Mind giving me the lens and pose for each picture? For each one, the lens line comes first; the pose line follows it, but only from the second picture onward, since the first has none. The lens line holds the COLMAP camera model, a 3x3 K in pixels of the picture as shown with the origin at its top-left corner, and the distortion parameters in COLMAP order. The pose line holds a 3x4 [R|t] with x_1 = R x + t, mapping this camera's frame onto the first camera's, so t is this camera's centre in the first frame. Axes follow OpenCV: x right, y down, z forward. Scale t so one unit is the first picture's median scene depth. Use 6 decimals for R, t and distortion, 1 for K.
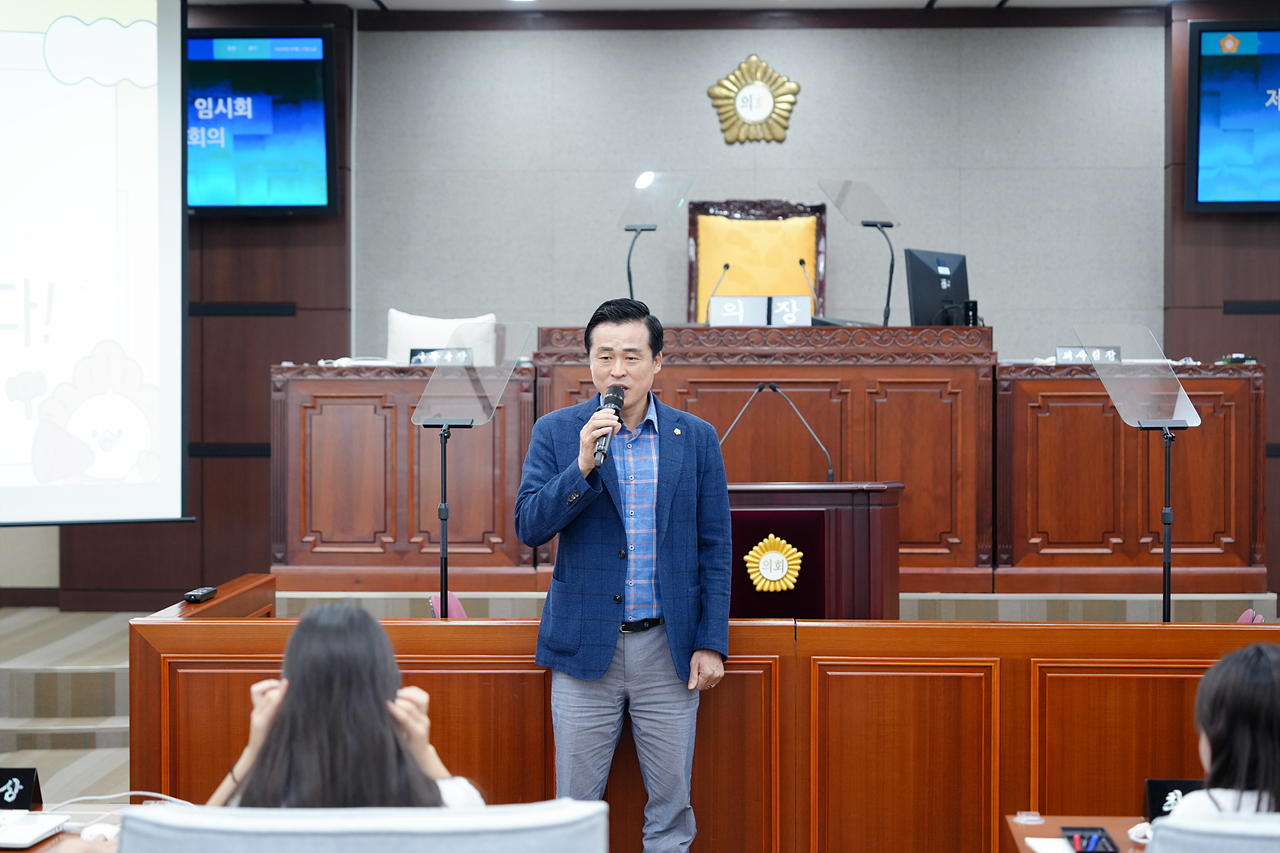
lens RADIAL K [[2437.4, 0, 622.2], [0, 2437.4, 425.2], [0, 0, 1]] dist [-0.008905, 0.130474]
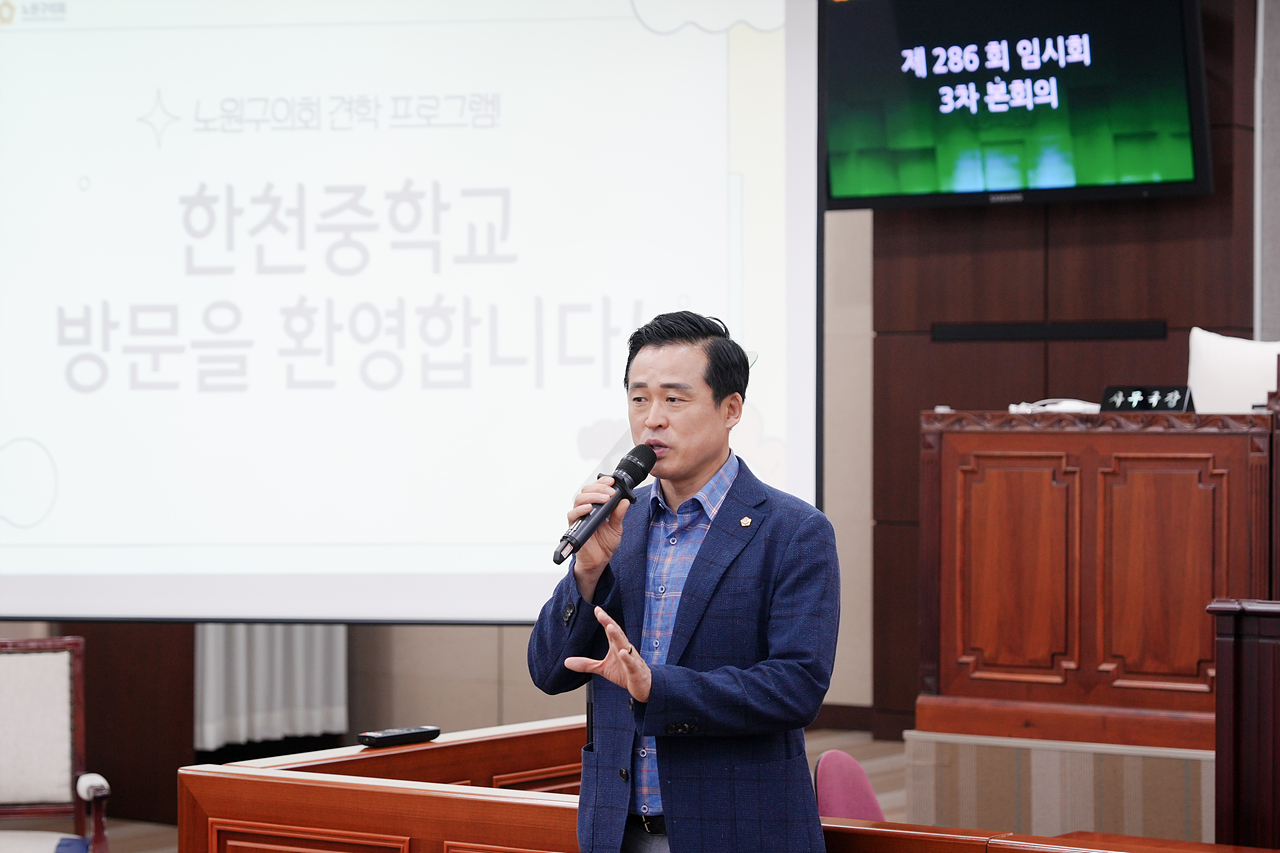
lens RADIAL K [[3127.3, 0, 636.8], [0, 3127.3, 427.4], [0, 0, 1]] dist [0.004355, 0.193731]
pose [[0.842484, 0.002556, -0.538715, 0.276442], [-0.010983, 0.999862, -0.012433, -0.007755], [0.538609, 0.016392, 0.842397, 0.190197]]
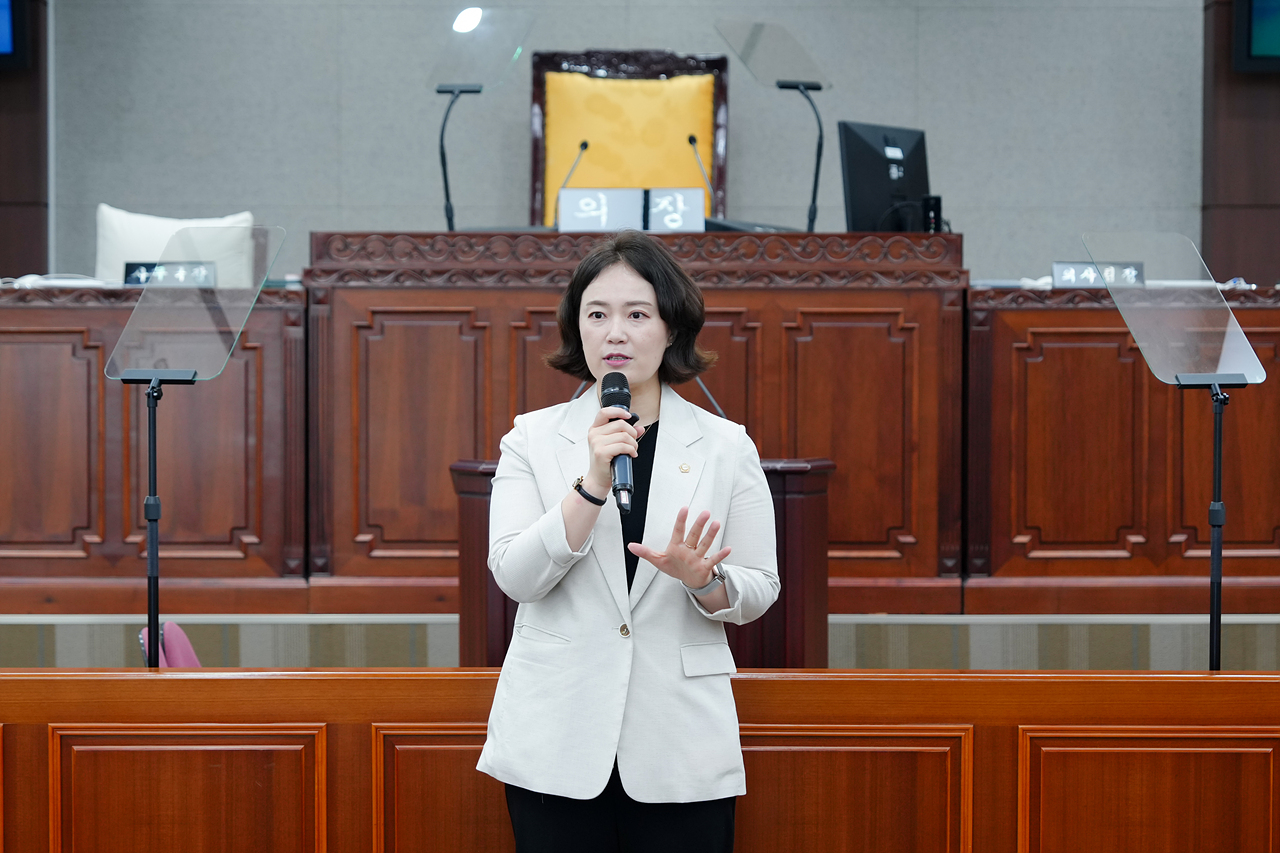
lens RADIAL K [[3301.3, 0, 645.0], [0, 3301.3, 446.4], [0, 0, 1]] dist [0.003395, -0.054459]
pose [[0.998435, 0.000018, 0.055917, 0.007867], [-0.001477, 0.999660, 0.026052, -0.003892], [-0.055898, -0.026094, 0.998095, 0.057430]]
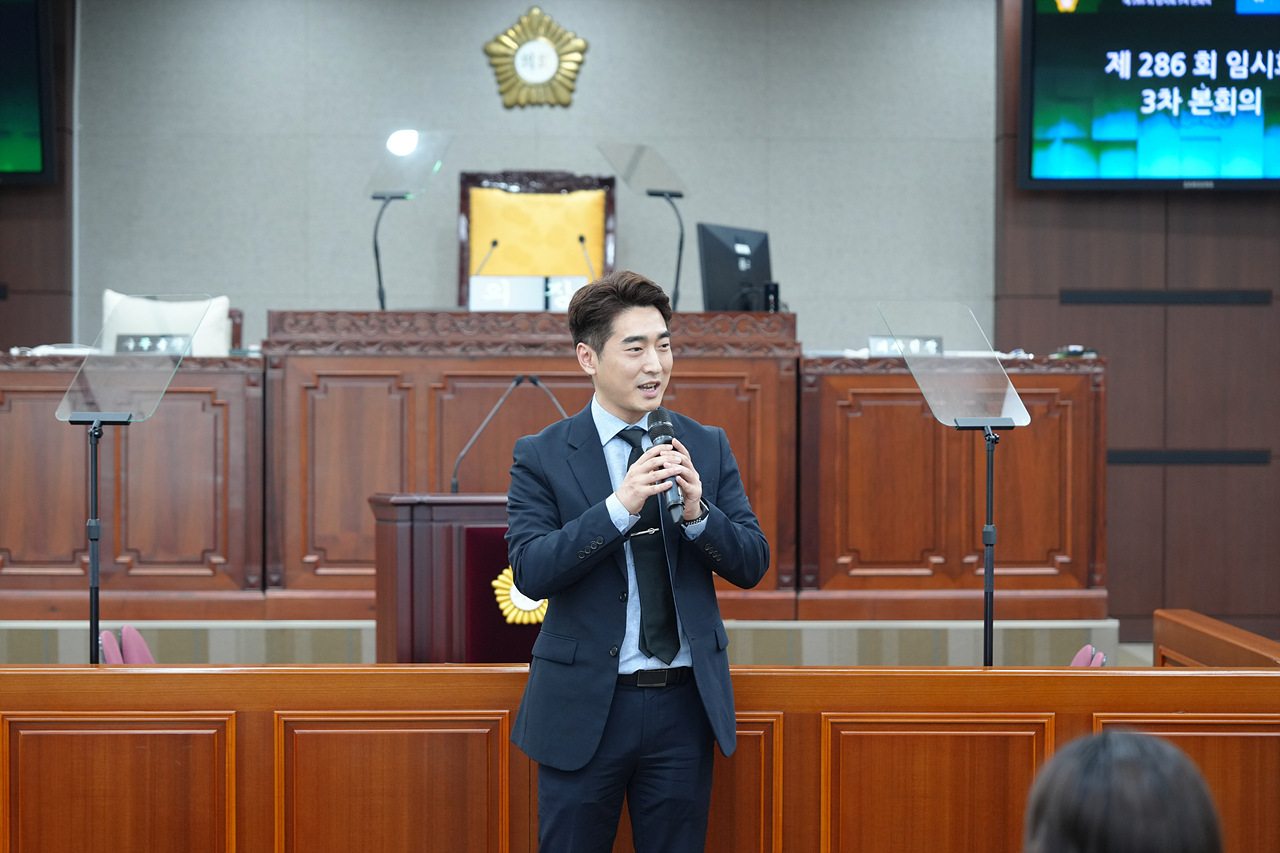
lens RADIAL K [[2500.7, 0, 636.9], [0, 2500.7, 434.4], [0, 0, 1]] dist [0.006070, -0.060346]
pose [[0.997272, 0.002712, 0.073765, 0.029775], [-0.002787, 0.999996, 0.000915, 0.002058], [-0.073763, -0.001118, 0.997275, 0.117133]]
